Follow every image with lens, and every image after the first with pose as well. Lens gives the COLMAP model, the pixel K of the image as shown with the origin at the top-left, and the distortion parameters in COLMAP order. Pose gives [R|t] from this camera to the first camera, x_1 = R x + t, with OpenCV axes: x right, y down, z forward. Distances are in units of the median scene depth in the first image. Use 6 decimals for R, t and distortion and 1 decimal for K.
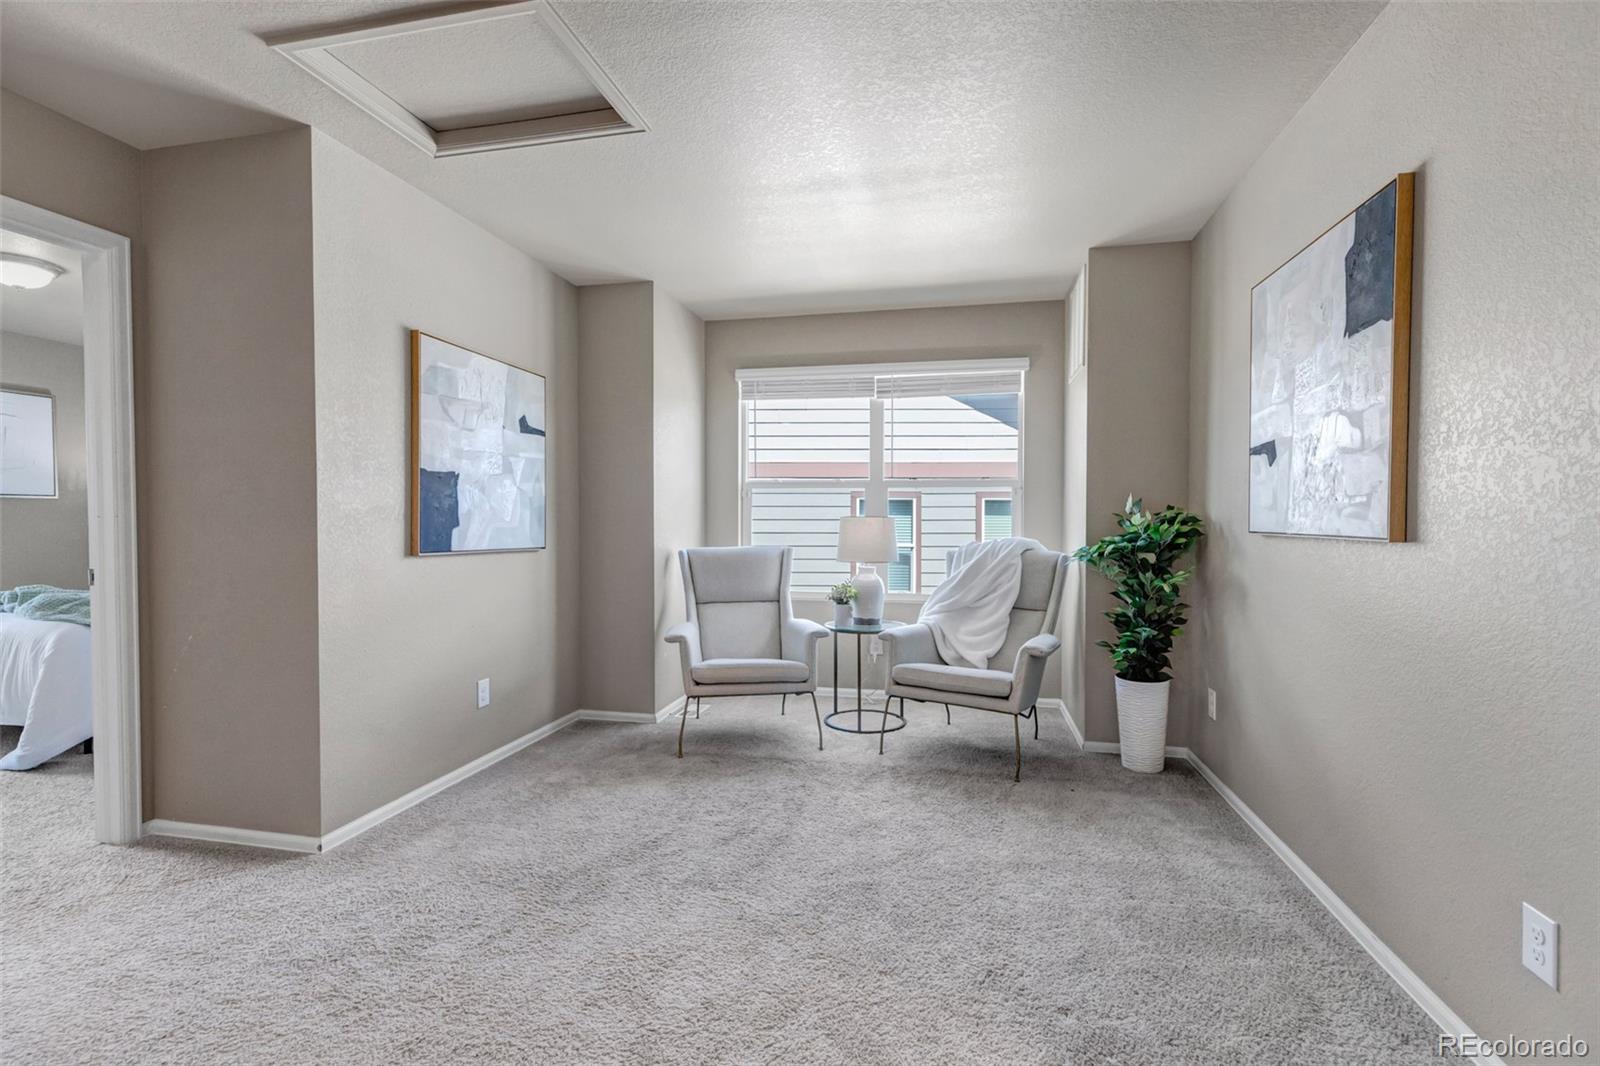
lens RADIAL K [[729.4, 0, 809.5], [0, 729.4, 526.7], [0, 0, 1]] dist [0.004009, 0.000171]
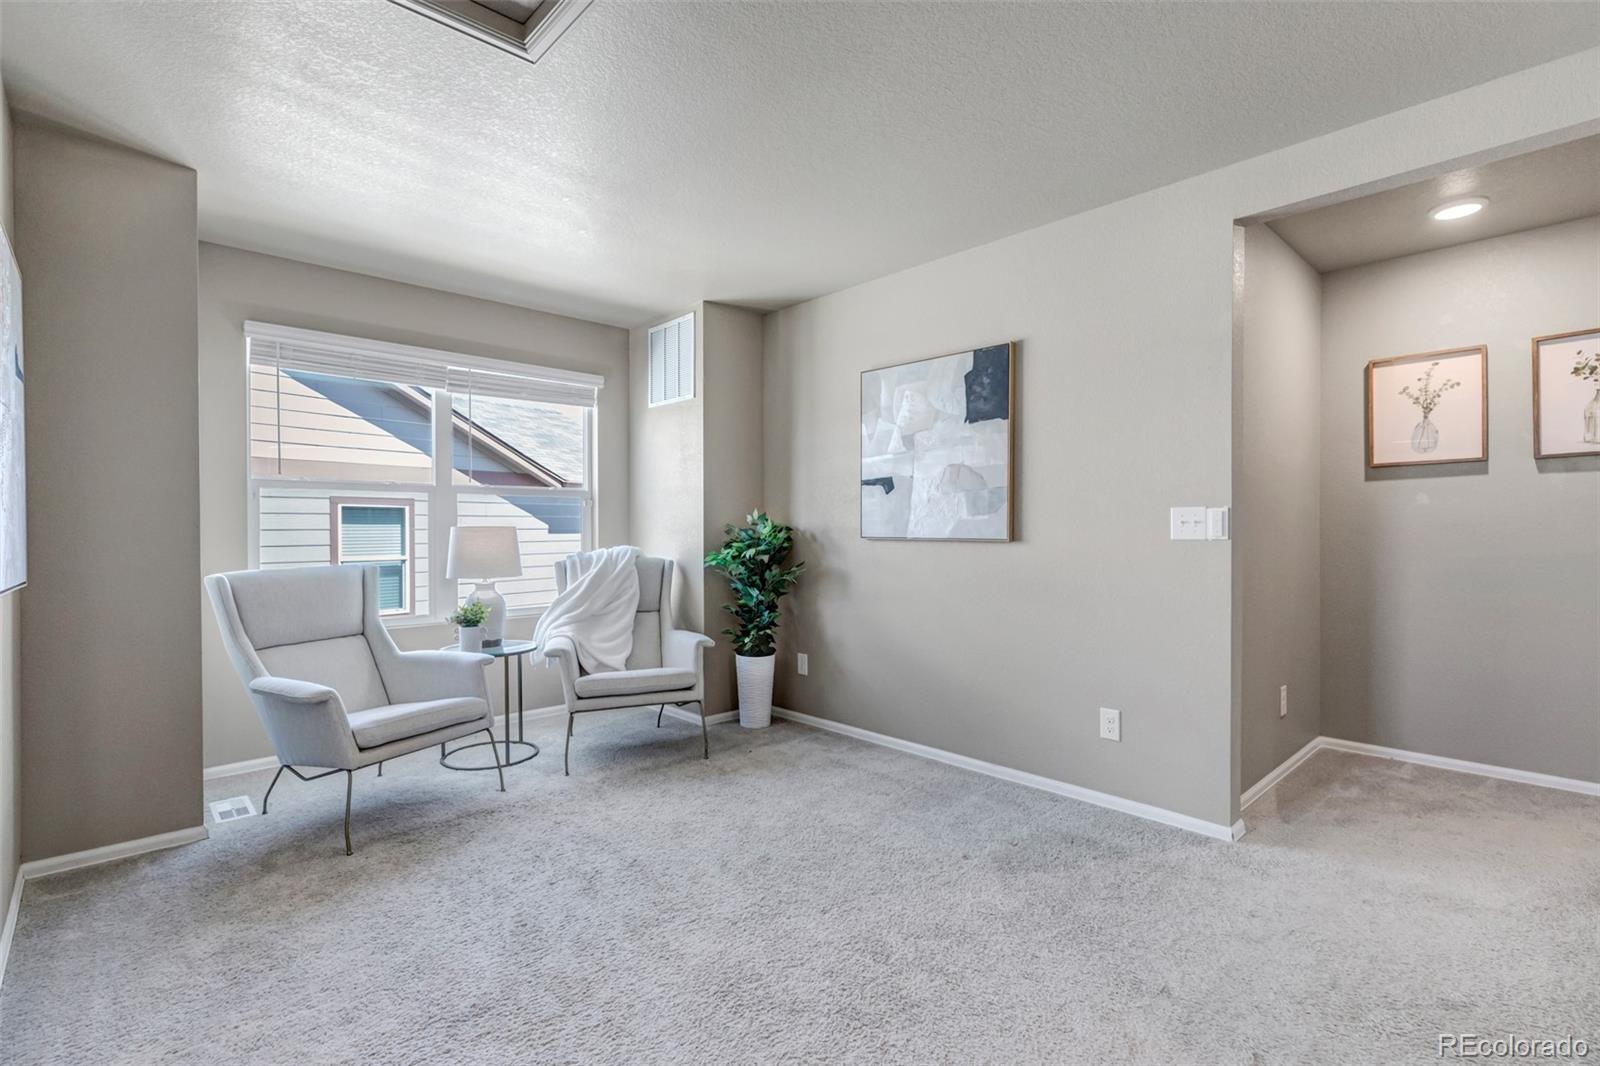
lens RADIAL K [[729.4, 0, 806.3], [0, 729.4, 527.8], [0, 0, 1]] dist [0.004009, 0.000171]
pose [[0.573347, -0.001888, 0.819310, -0.518317], [0.010141, 0.999937, -0.004793, -0.004800], [-0.819250, 0.011056, 0.573330, 0.196724]]
